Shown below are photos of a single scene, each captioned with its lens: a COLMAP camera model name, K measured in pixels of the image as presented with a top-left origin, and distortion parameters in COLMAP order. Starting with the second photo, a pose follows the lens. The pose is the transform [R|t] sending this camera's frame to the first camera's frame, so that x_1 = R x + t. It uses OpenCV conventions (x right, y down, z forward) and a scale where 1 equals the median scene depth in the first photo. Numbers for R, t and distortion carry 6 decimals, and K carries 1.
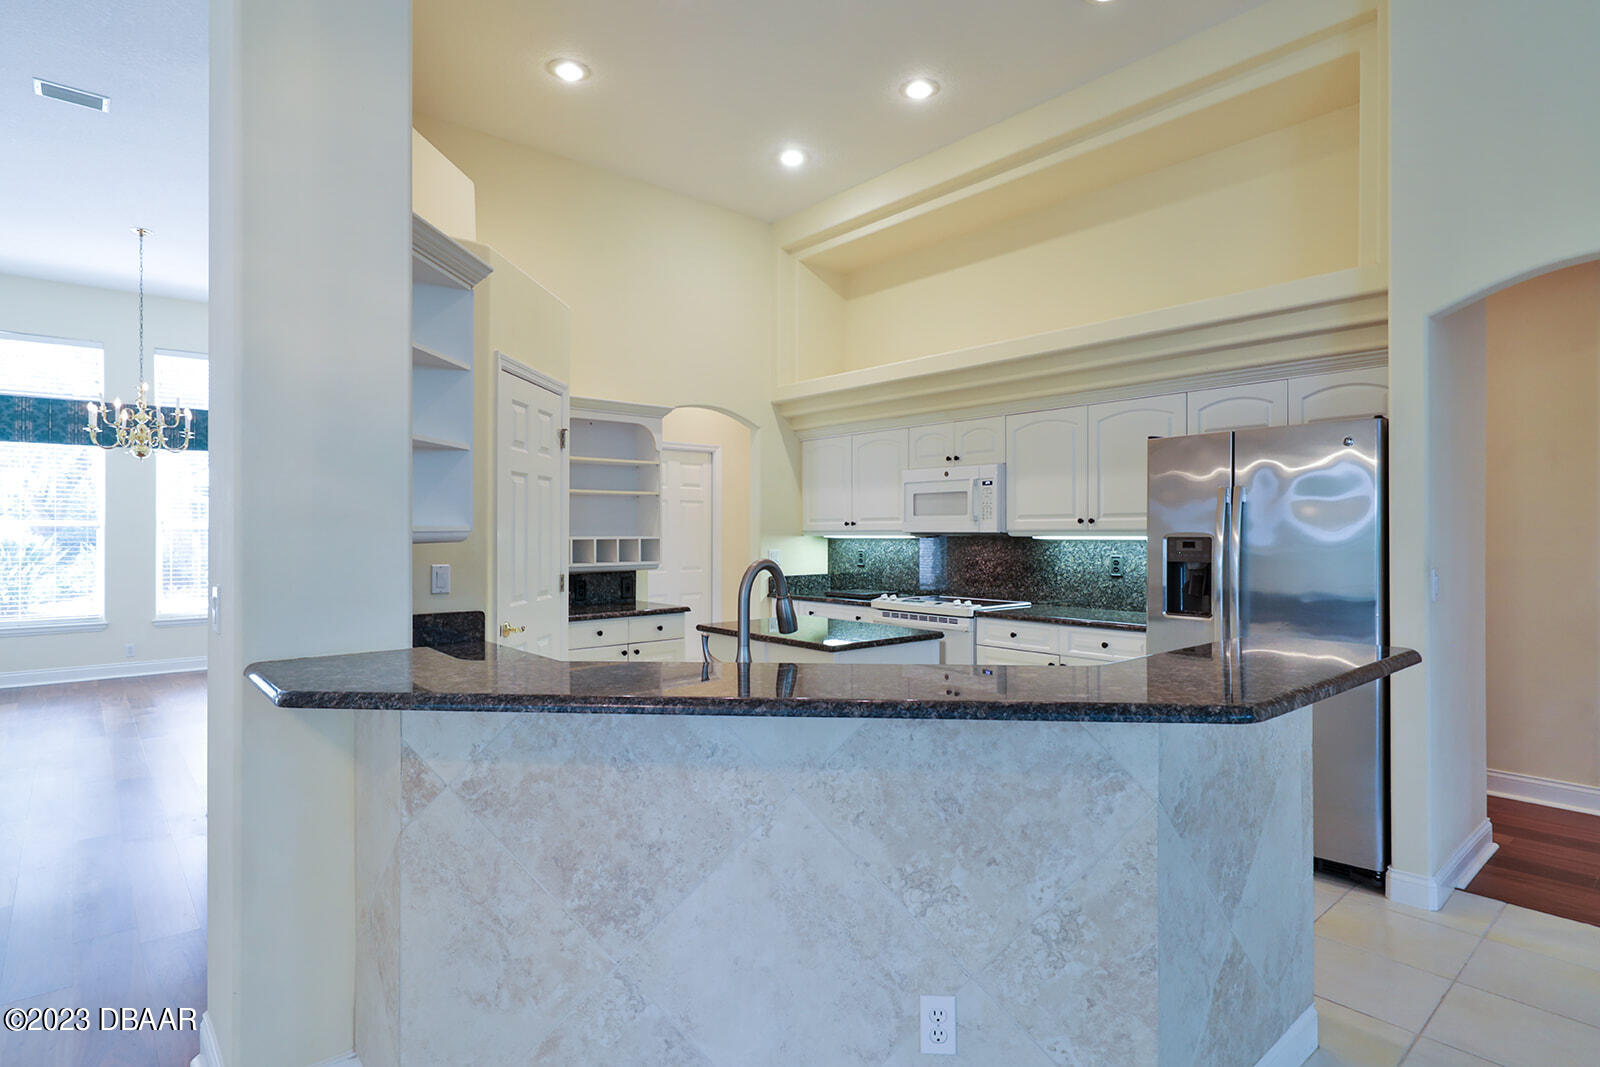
lens RADIAL K [[805.1, 0, 800.4], [0, 805.1, 533.7], [0, 0, 1]] dist [0.000206, -0.000007]
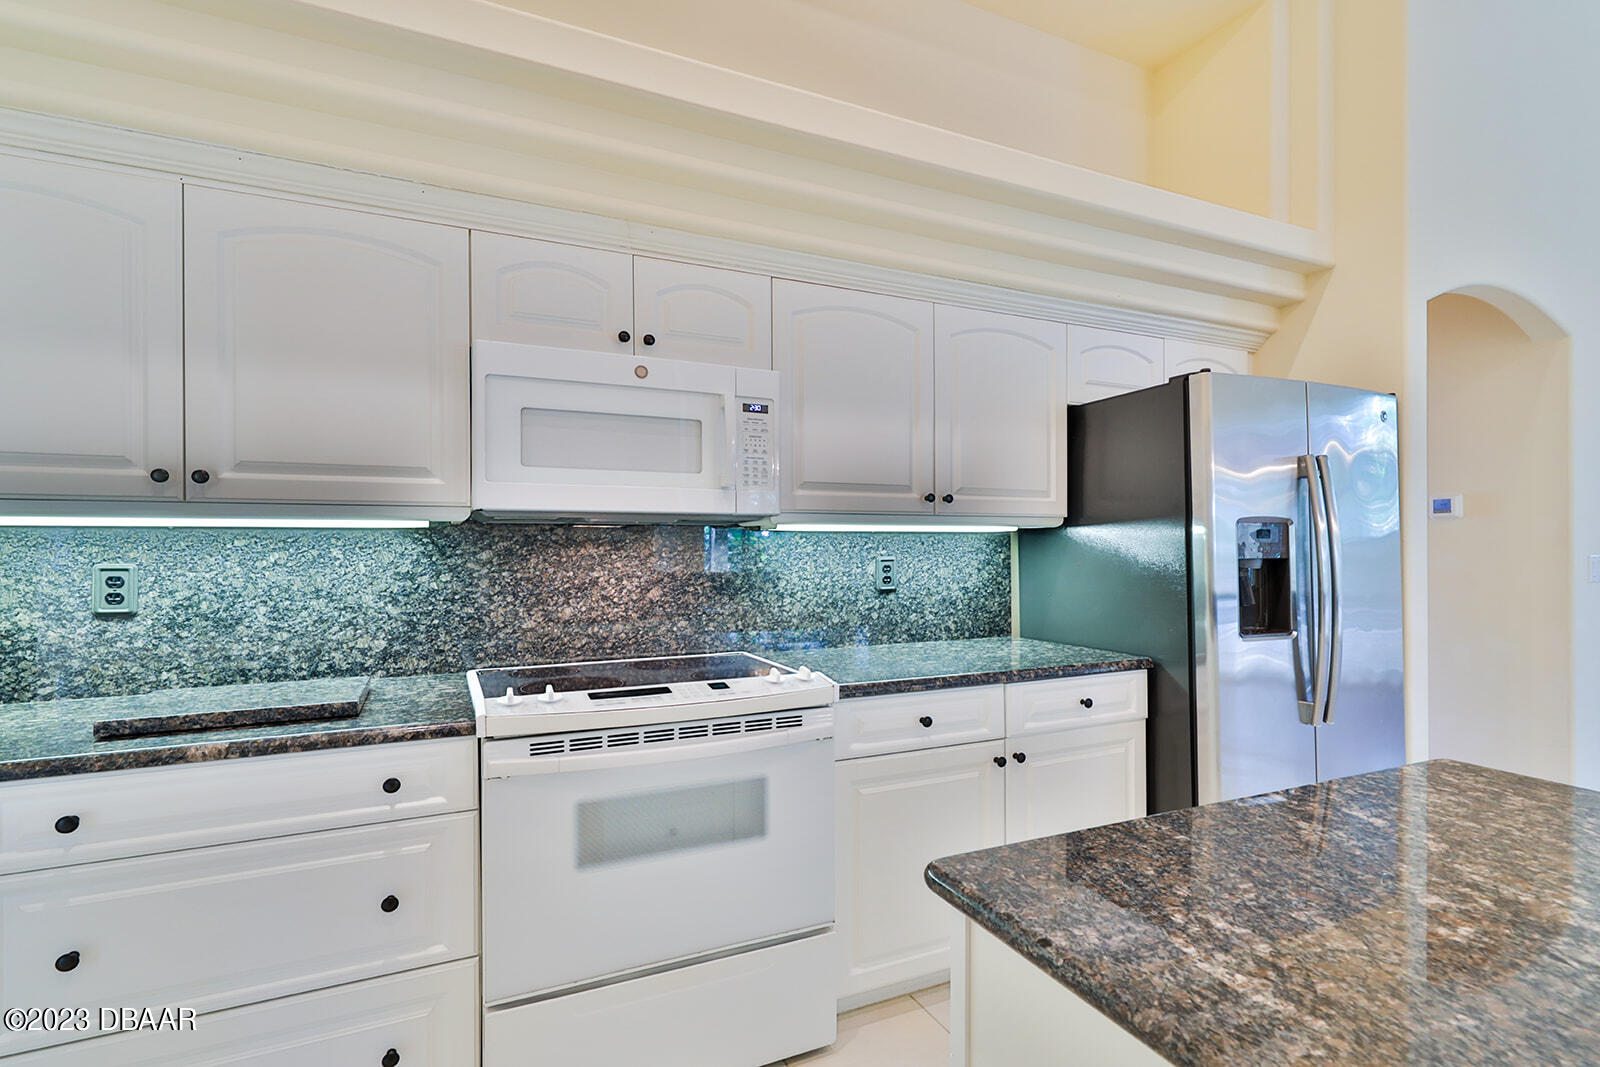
lens RADIAL K [[724.9, 0, 801.2], [0, 724.9, 537.7], [0, 0, 1]] dist [-0.000794, 0.000001]
pose [[0.275090, 0.009966, 0.961367, -0.171335], [0.002145, 0.999937, -0.010980, 0.017483], [-0.961416, 0.005083, 0.275051, 0.895929]]
